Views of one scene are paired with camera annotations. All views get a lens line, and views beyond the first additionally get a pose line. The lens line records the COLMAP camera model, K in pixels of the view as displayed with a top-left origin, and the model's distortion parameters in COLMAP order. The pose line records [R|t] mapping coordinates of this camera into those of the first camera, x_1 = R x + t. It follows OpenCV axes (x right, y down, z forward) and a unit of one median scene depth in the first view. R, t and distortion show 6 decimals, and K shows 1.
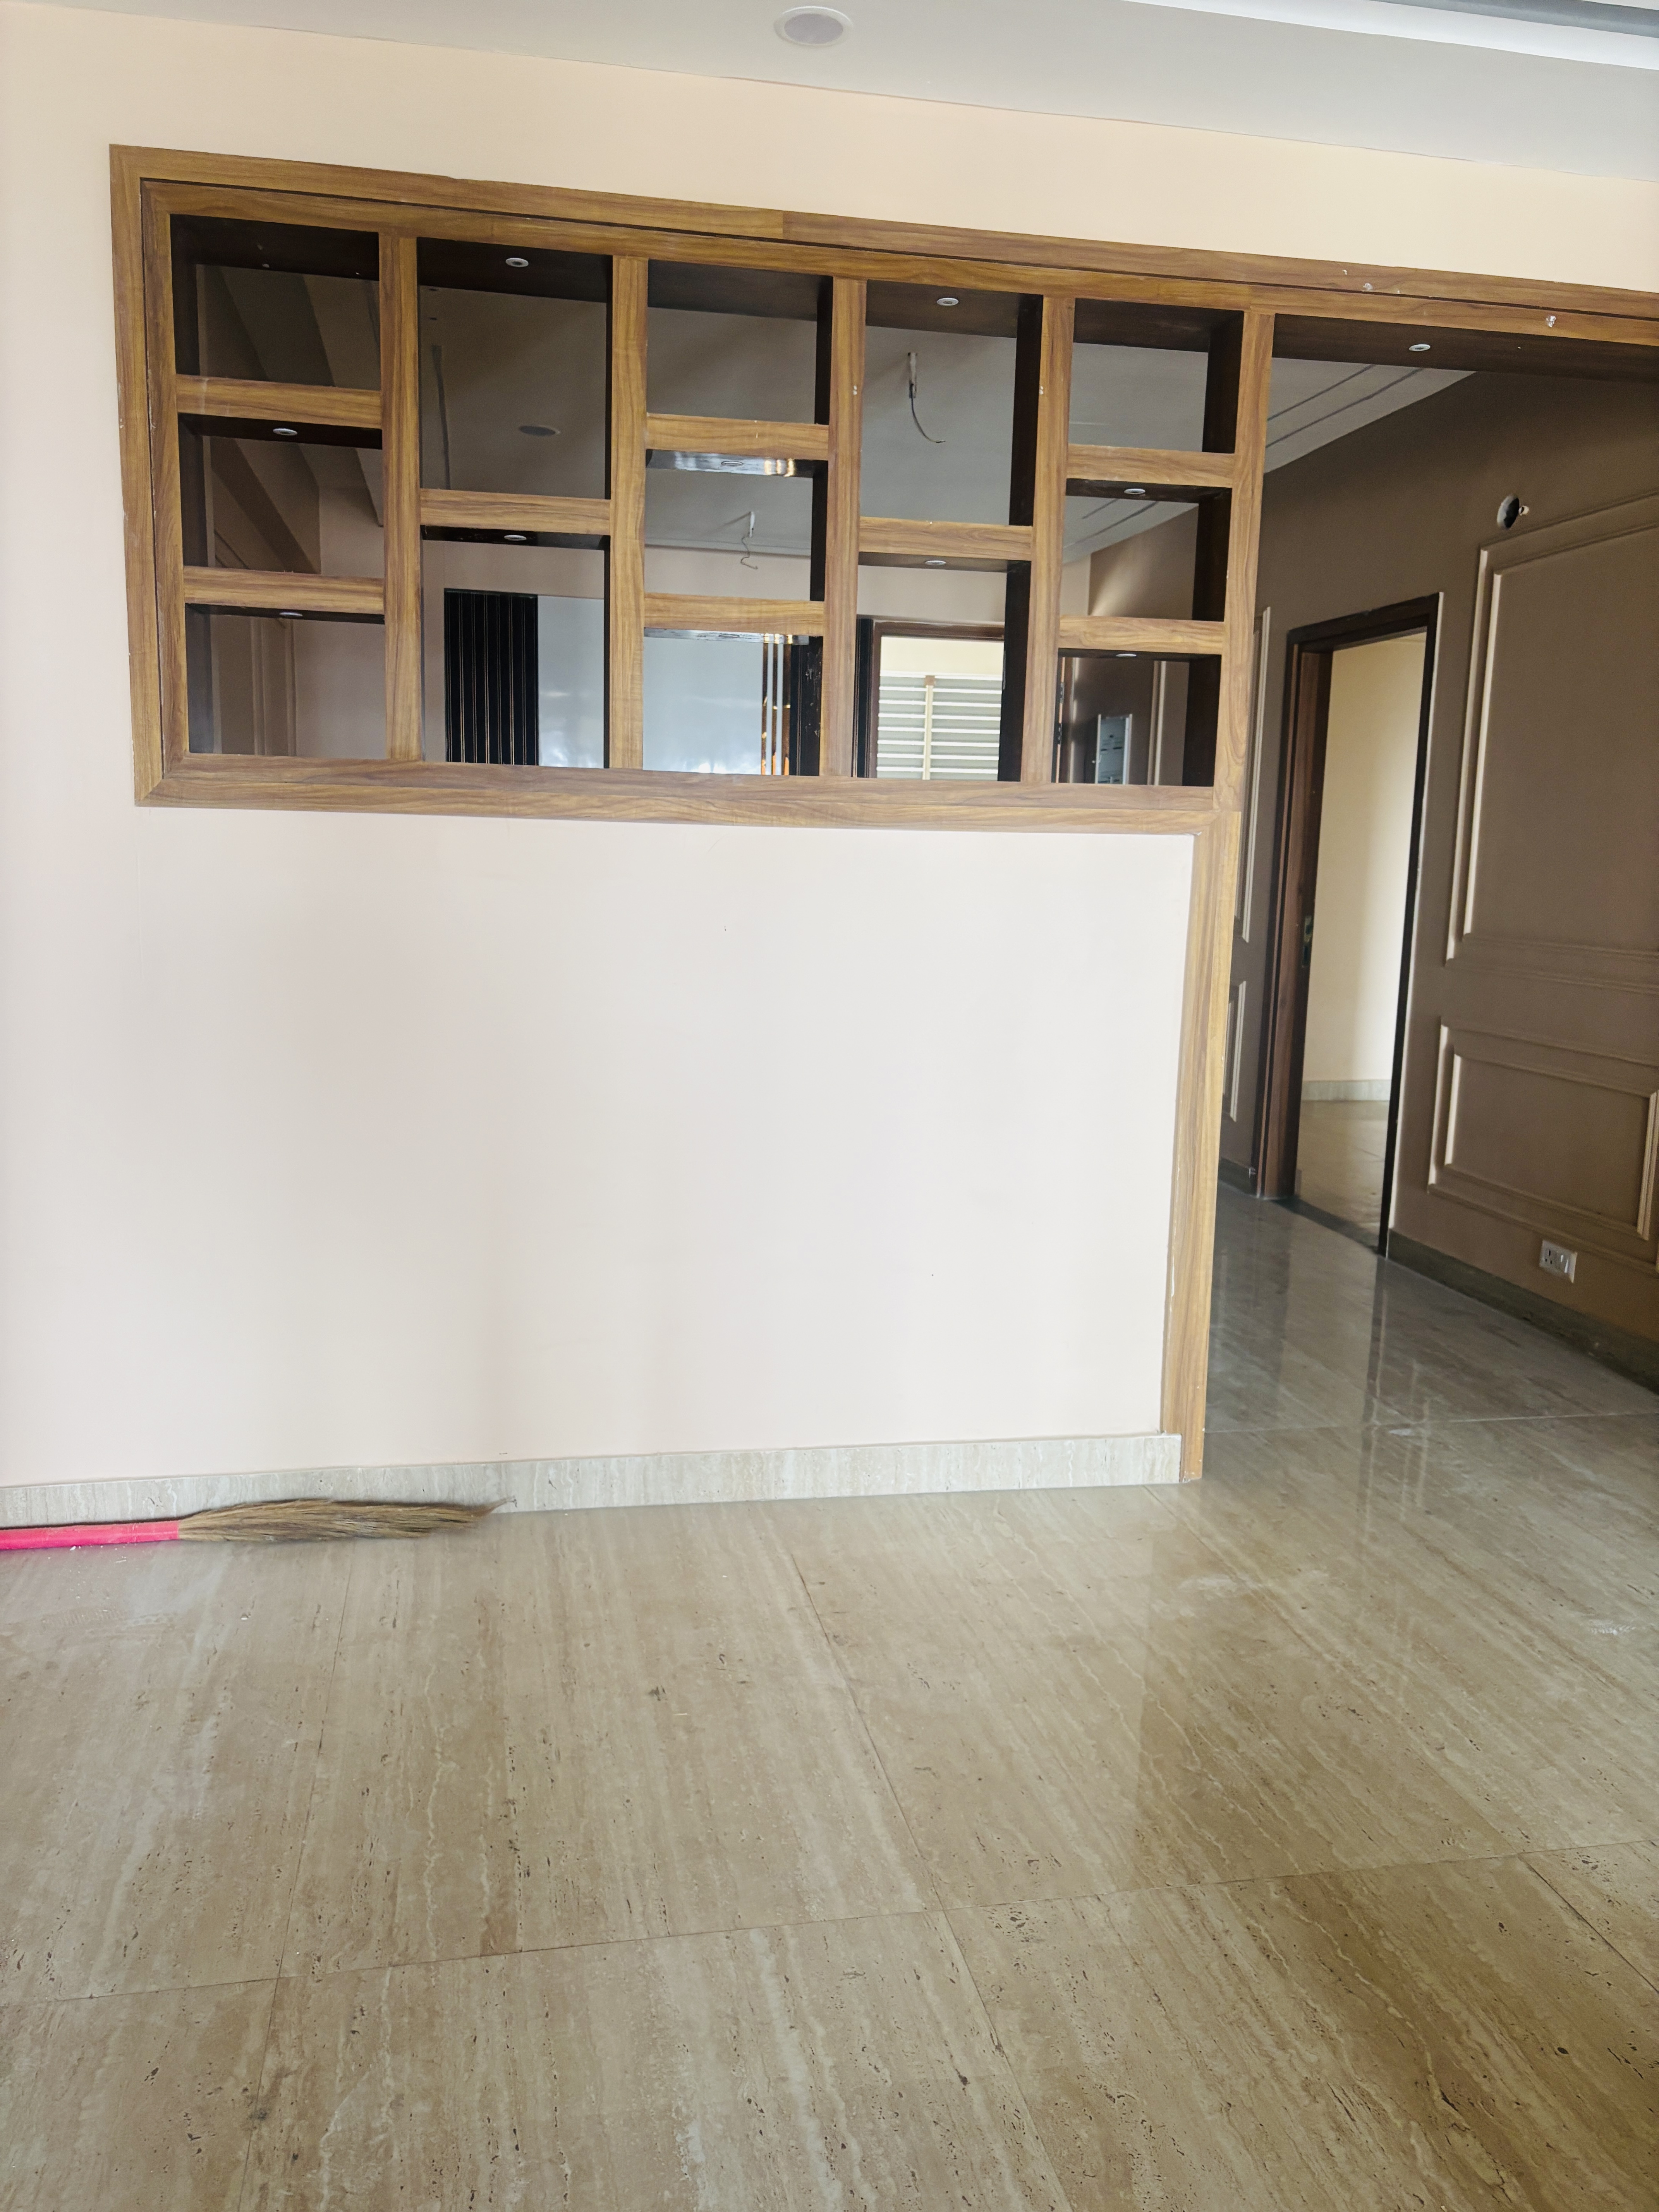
lens RADIAL K [[1686.7, 0, 828.4], [0, 1686.7, 1097.0], [0, 0, 1]] dist [0.058322, -0.069796]
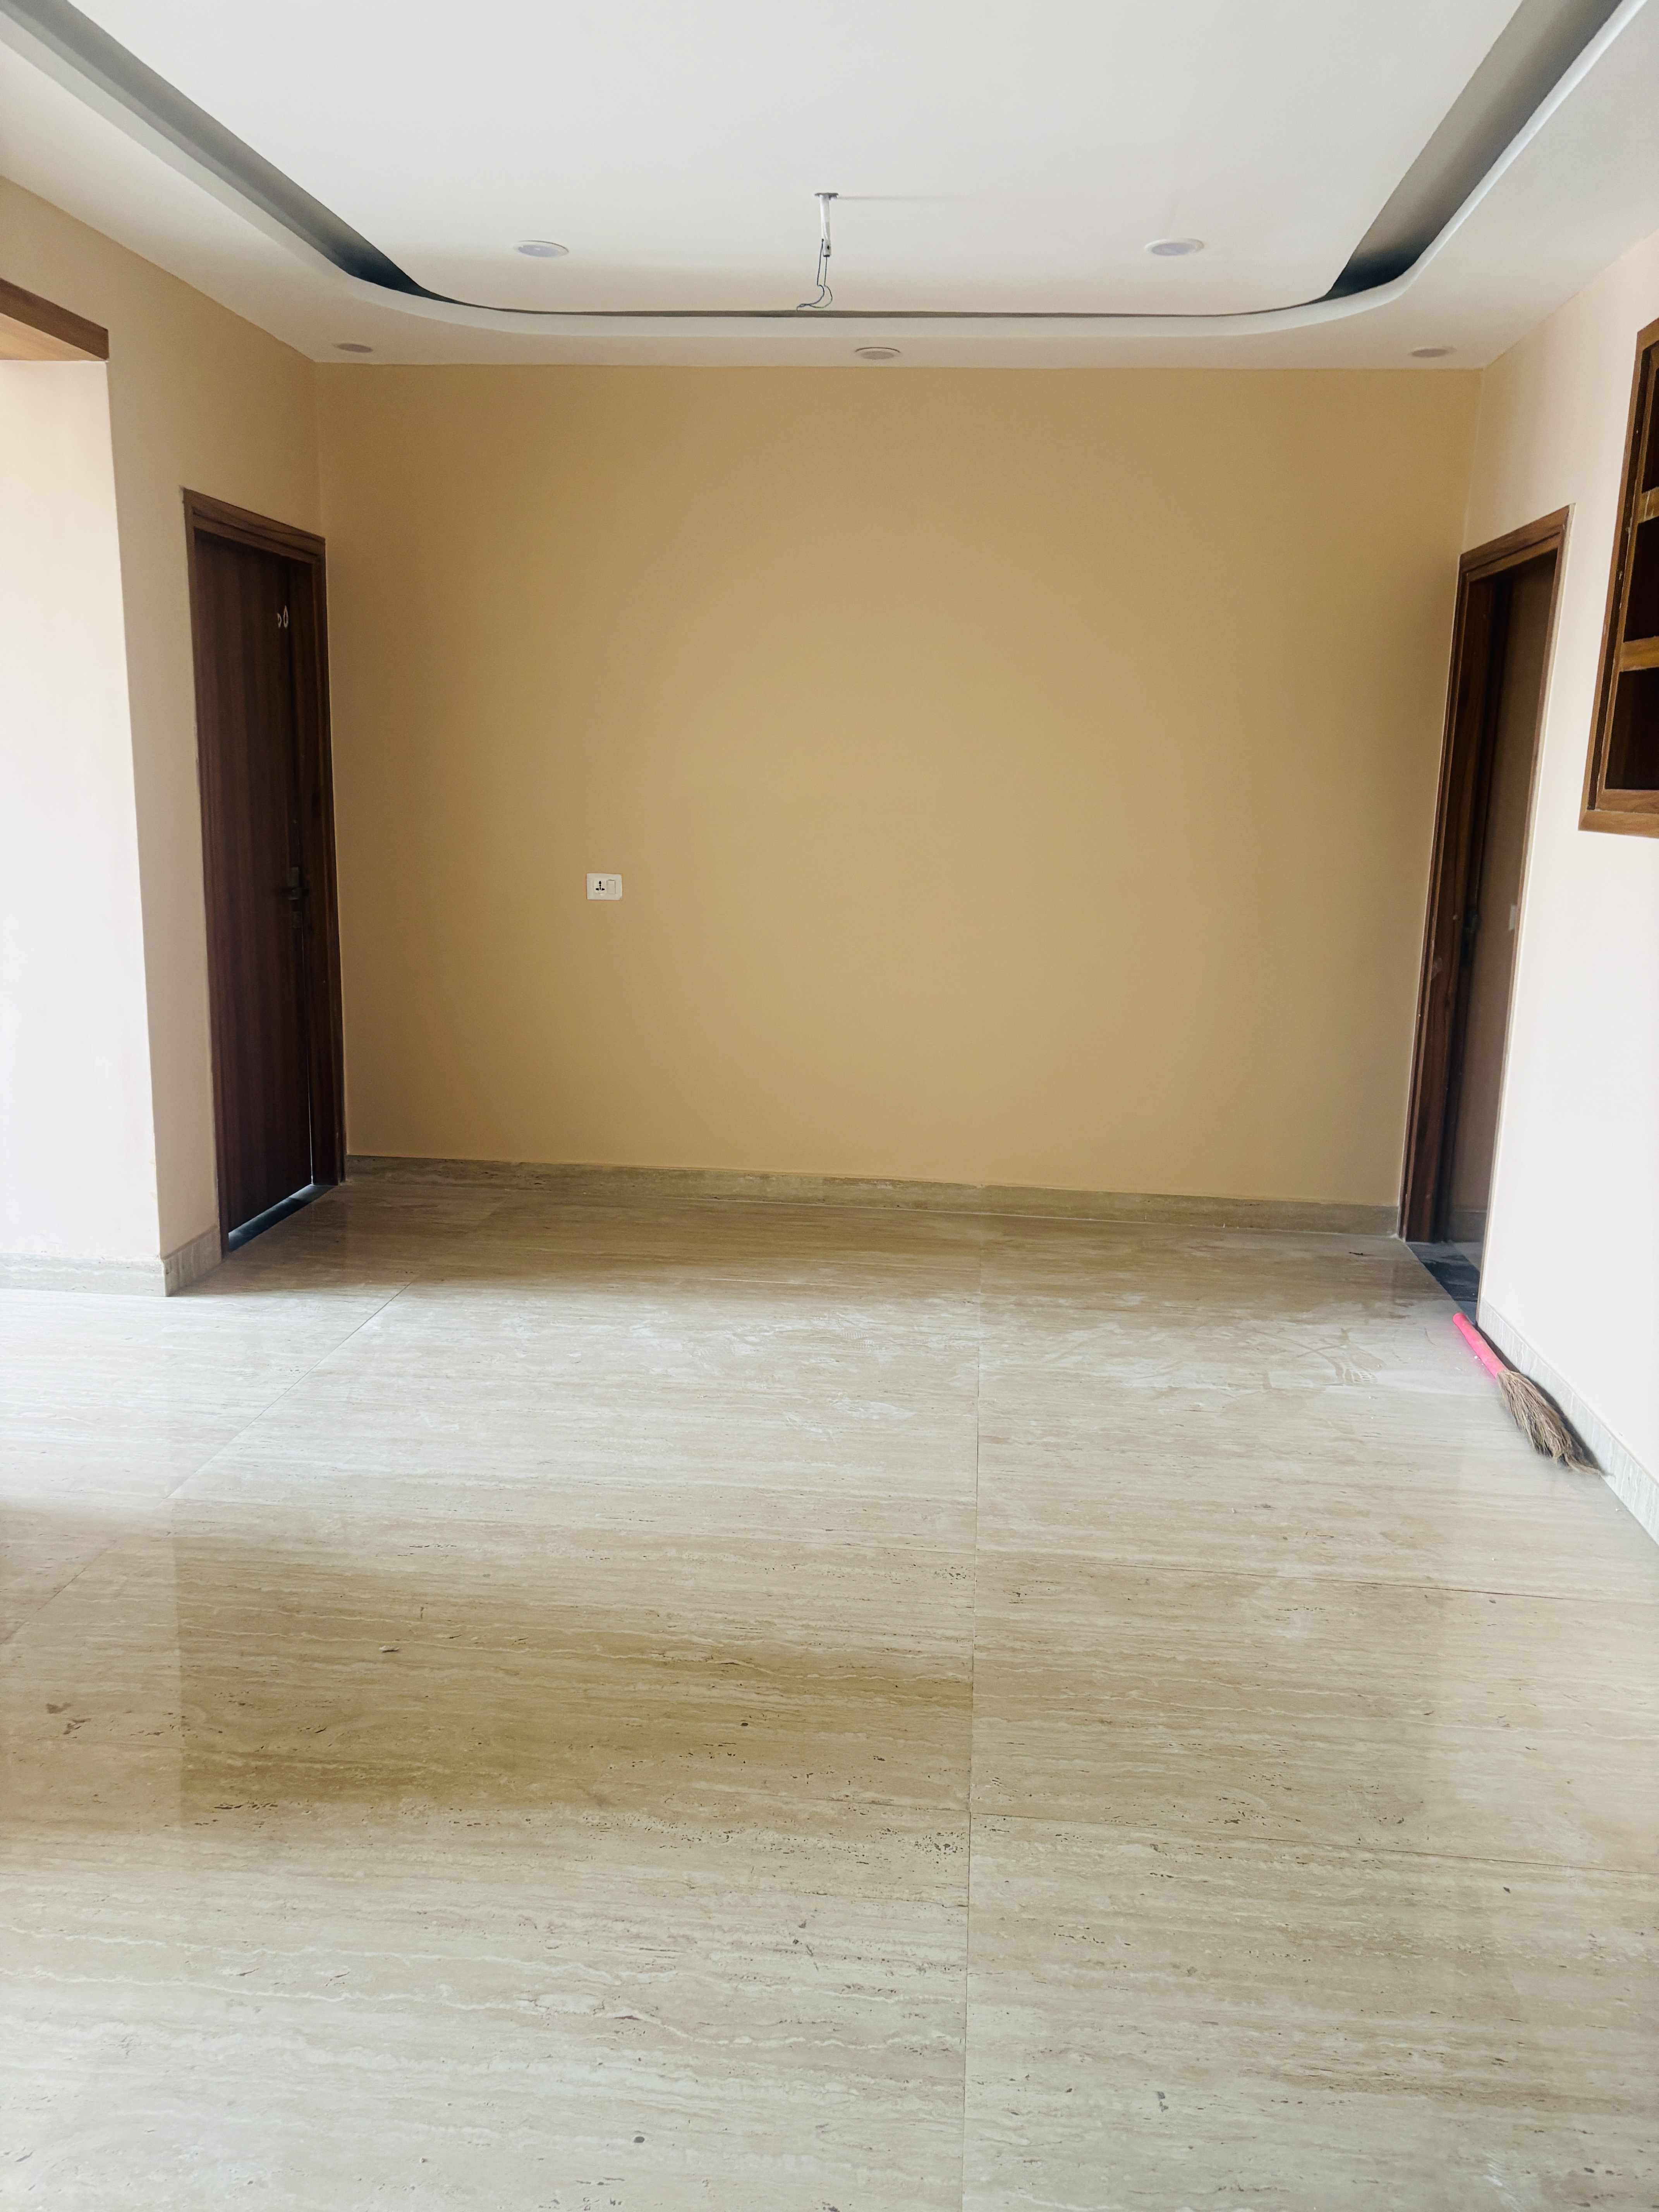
lens RADIAL K [[1686.7, 0, 828.4], [0, 1686.7, 1097.0], [0, 0, 1]] dist [0.058322, -0.069796]
pose [[-0.294731, 0.156821, -0.942624, 0.960169], [-0.174425, 0.961040, 0.214423, -0.143925], [0.939526, 0.227614, -0.255895, 0.762234]]
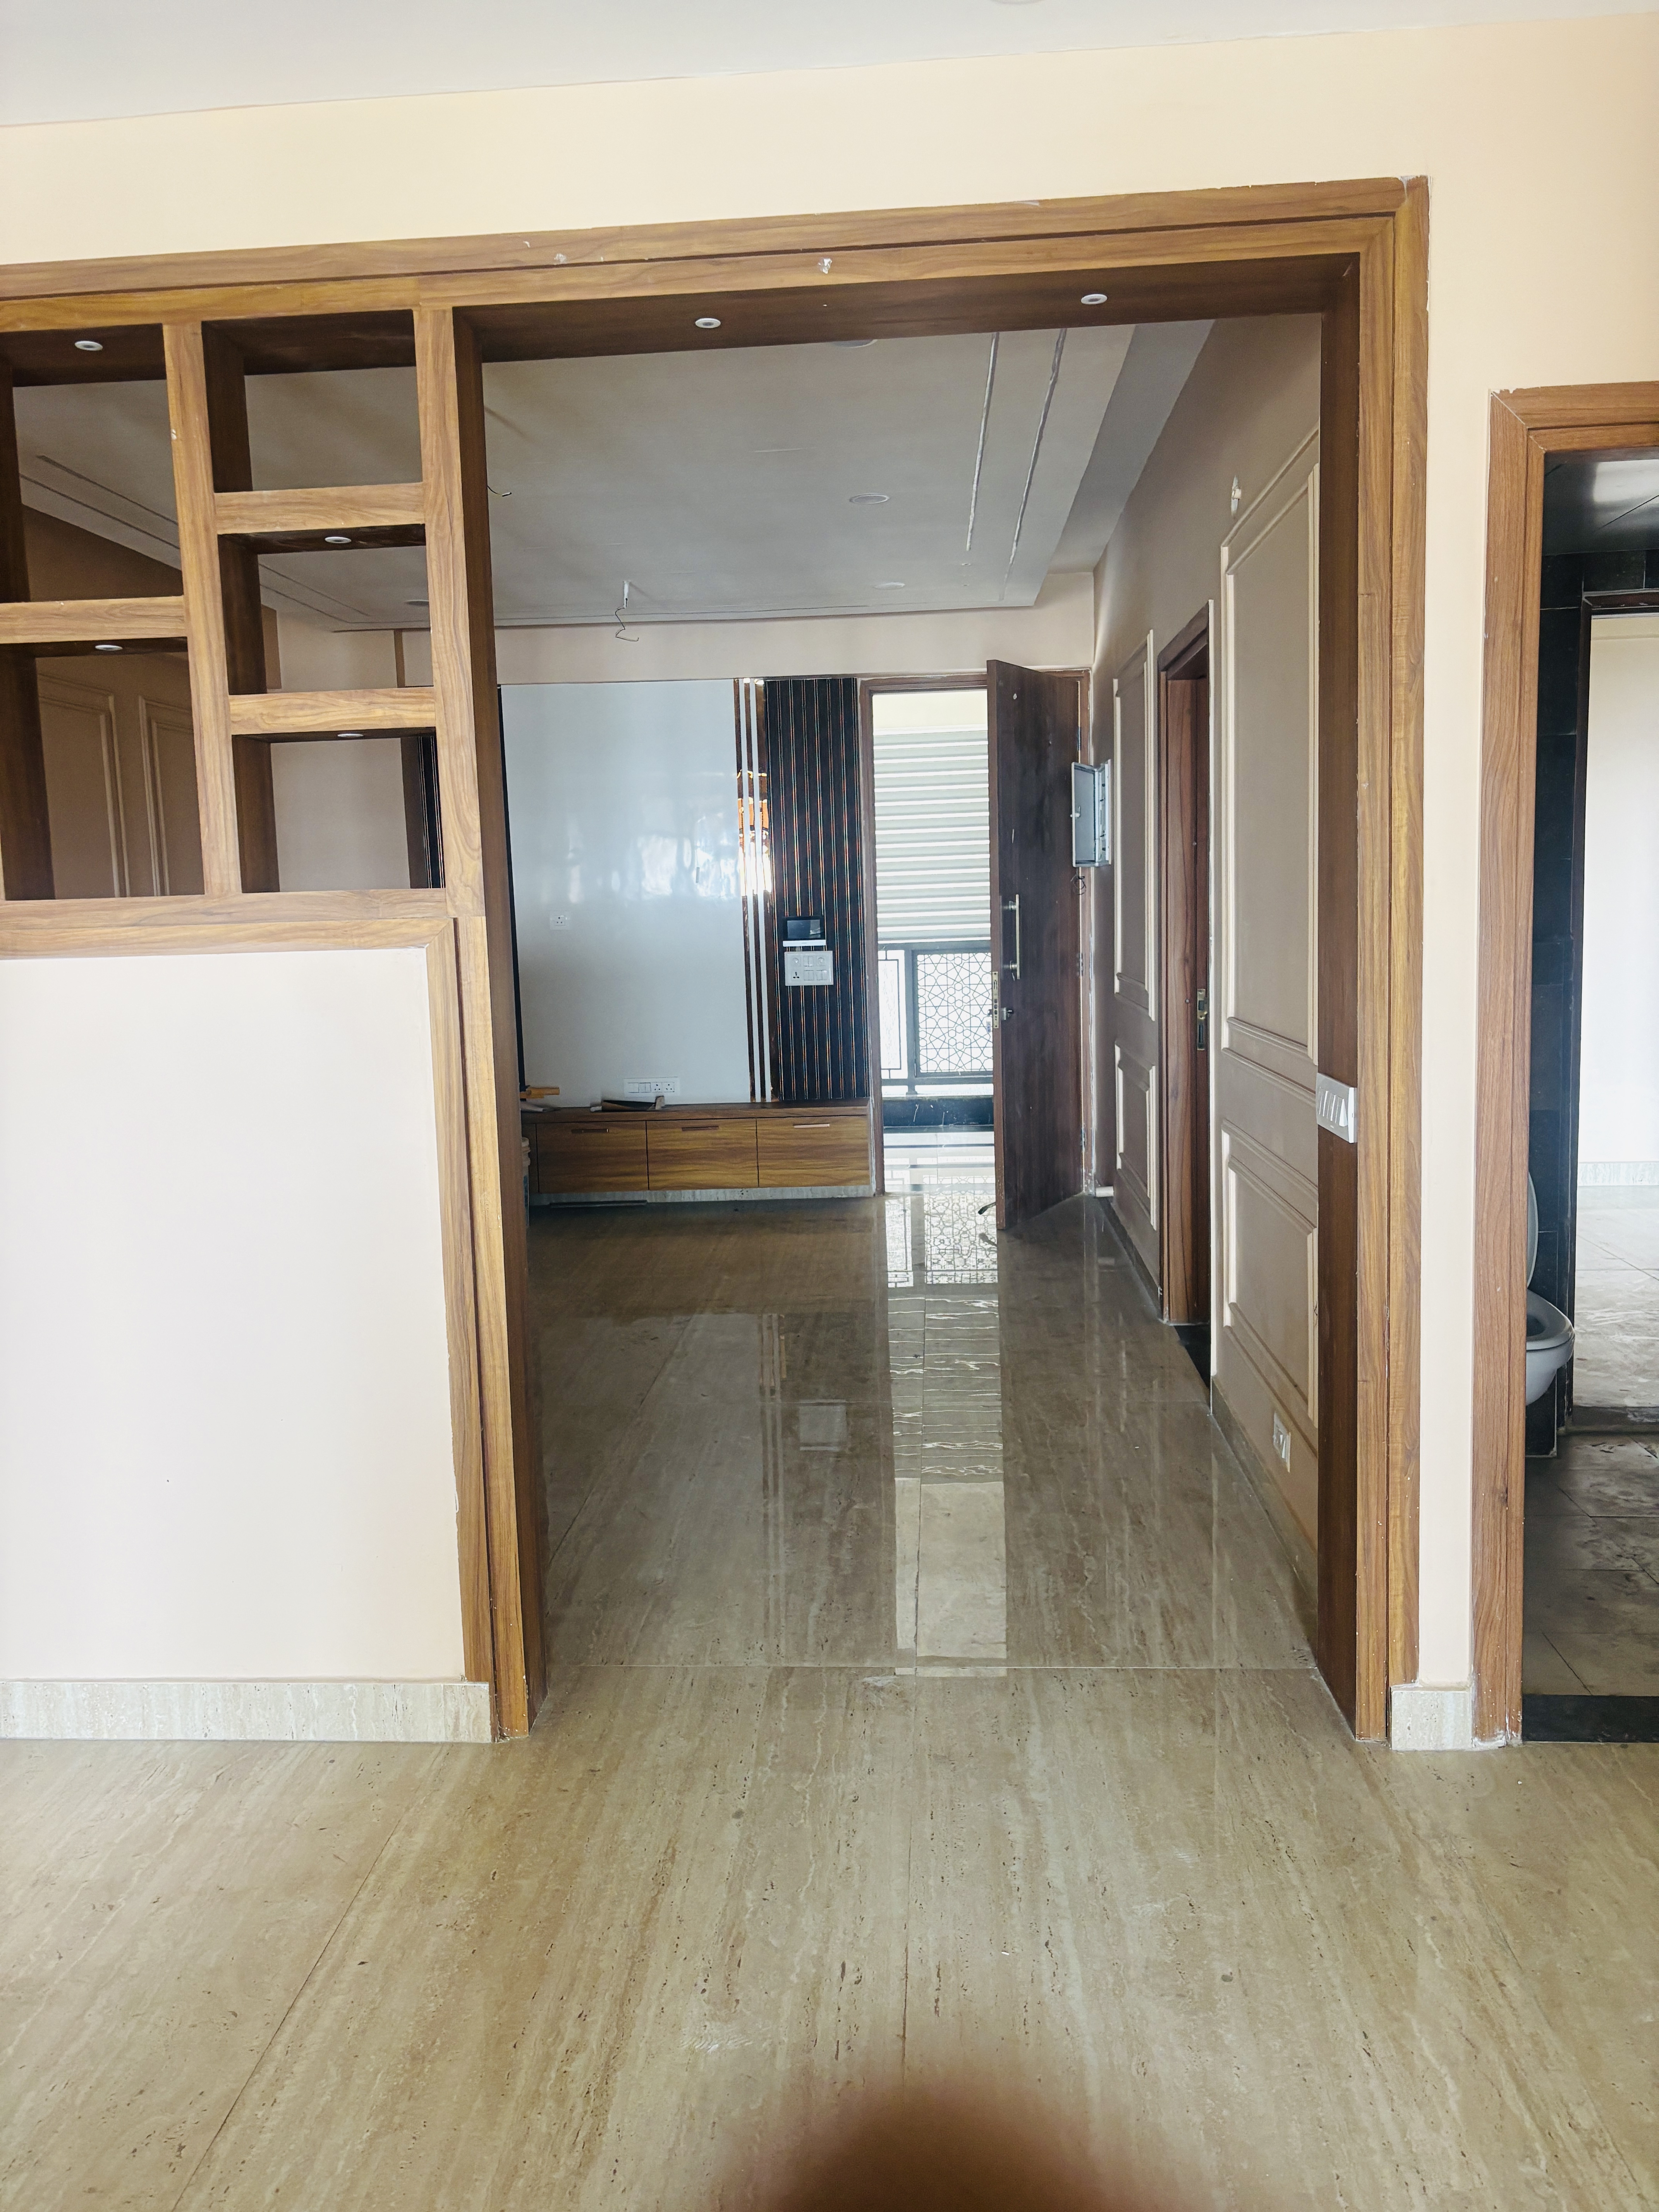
lens RADIAL K [[1721.9, 0, 822.5], [0, 1721.9, 1070.2], [0, 0, 1]] dist [0.101201, -0.085163]
pose [[0.961218, -0.024933, -0.274659, 0.651698], [0.014574, 0.999106, -0.039692, -0.061188], [0.275403, 0.034150, 0.960722, 0.259047]]
